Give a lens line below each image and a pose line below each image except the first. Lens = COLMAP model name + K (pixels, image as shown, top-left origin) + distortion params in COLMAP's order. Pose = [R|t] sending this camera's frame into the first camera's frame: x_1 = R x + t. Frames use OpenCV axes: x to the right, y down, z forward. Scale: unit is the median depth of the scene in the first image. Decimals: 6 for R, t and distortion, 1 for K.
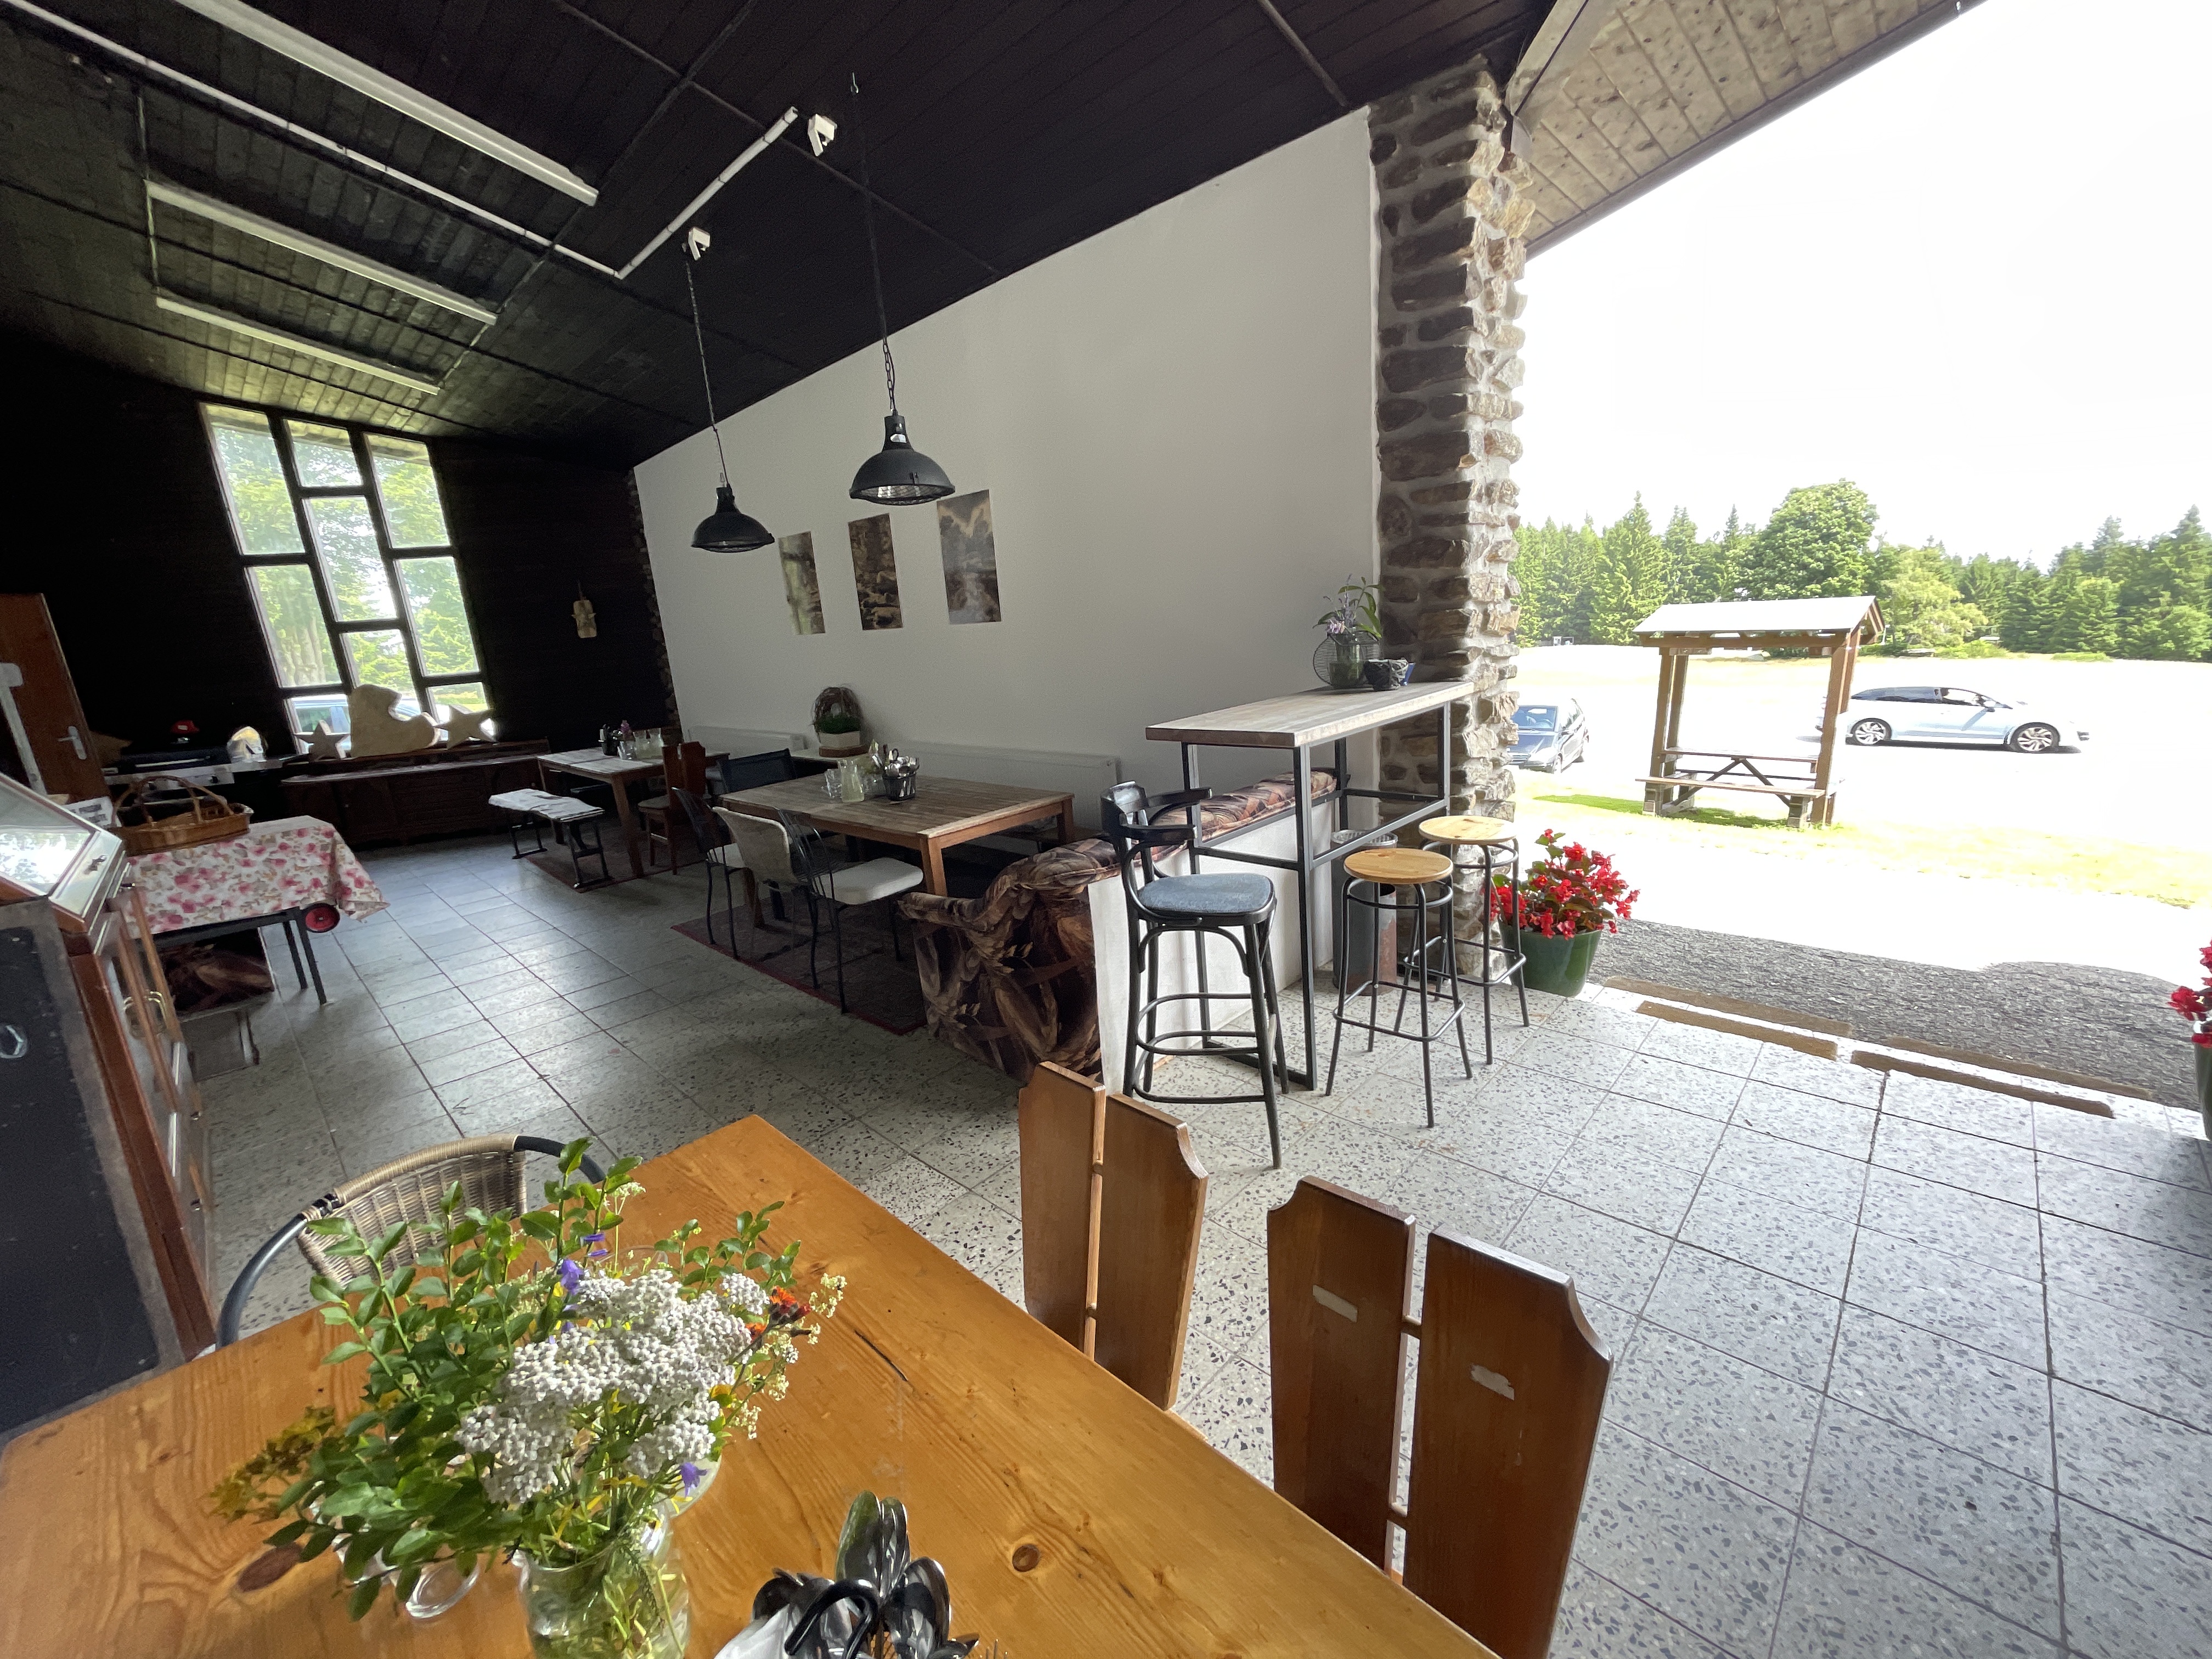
lens RADIAL K [[878.4, 0, 1092.8], [0, 878.4, 830.5], [0, 0, 1]] dist [-0.008453, 0.000206]
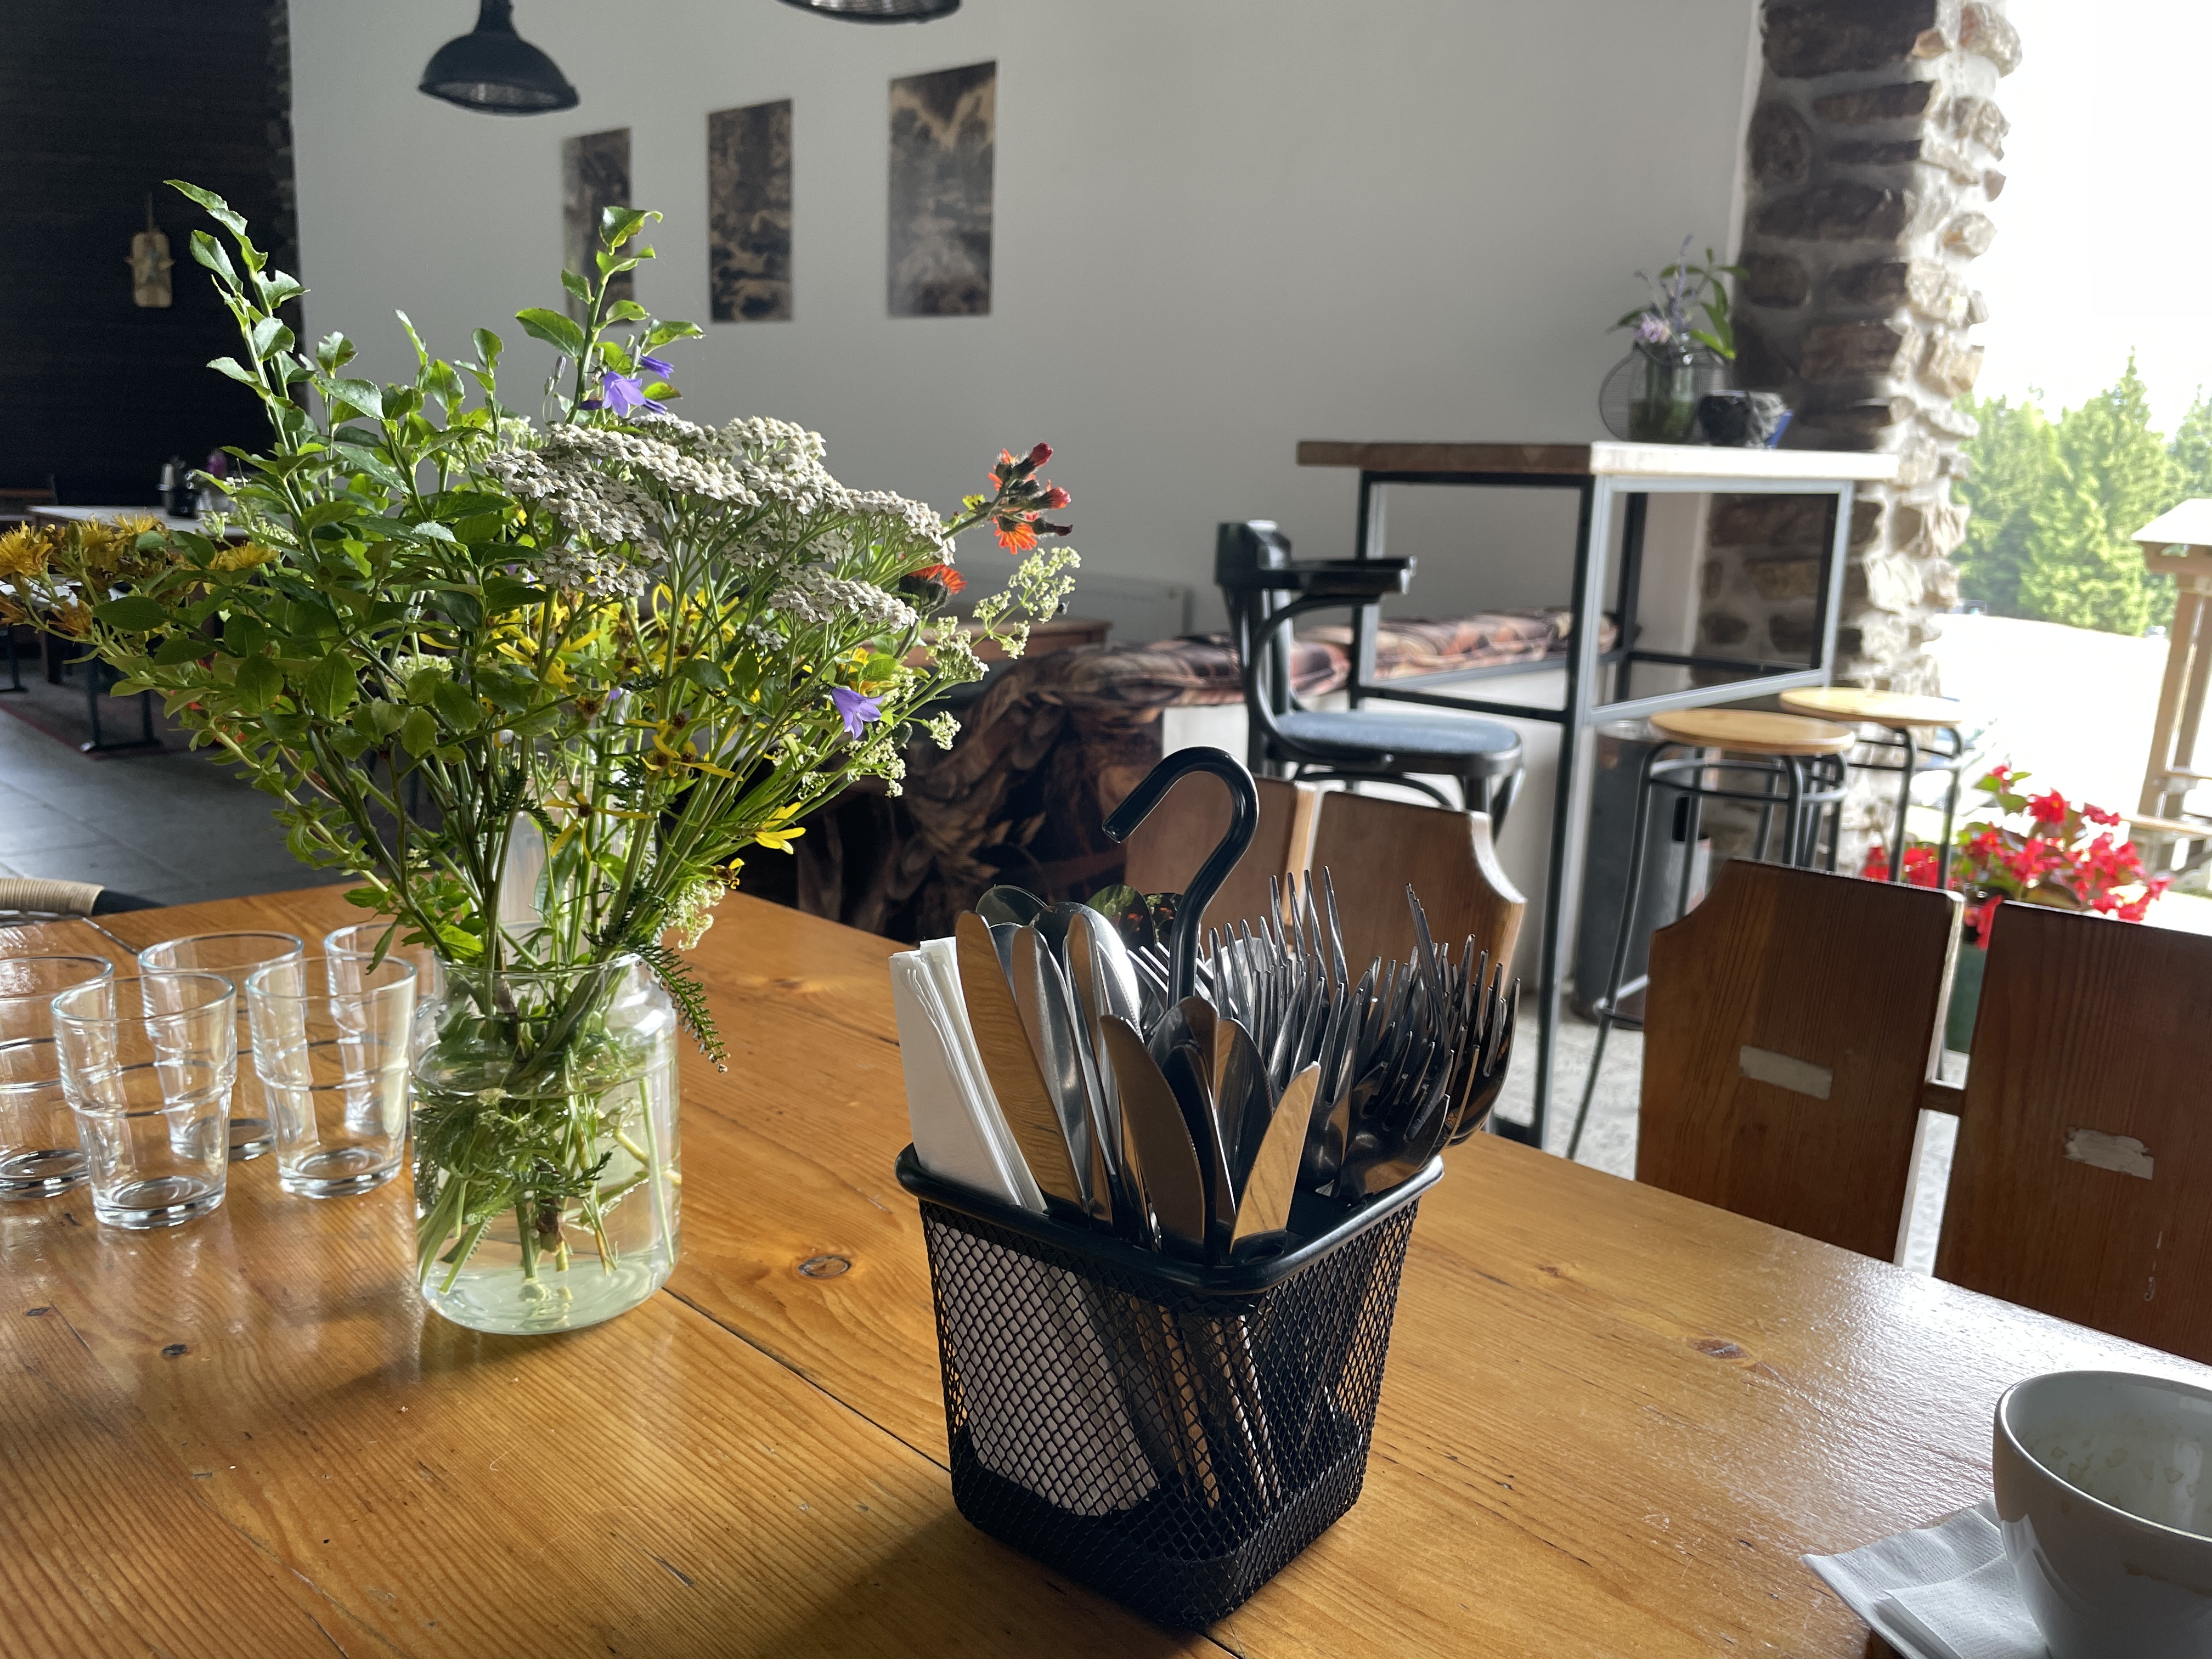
lens RADIAL K [[1689.3, 0, 1106.0], [0, 1689.3, 829.5], [0, 0, 1]] dist [0.006721, -0.006808]
pose [[0.993531, 0.108563, 0.033308, -0.053092], [-0.107619, 0.993771, -0.028937, 0.132483], [-0.036242, 0.025165, 0.999026, -0.006625]]
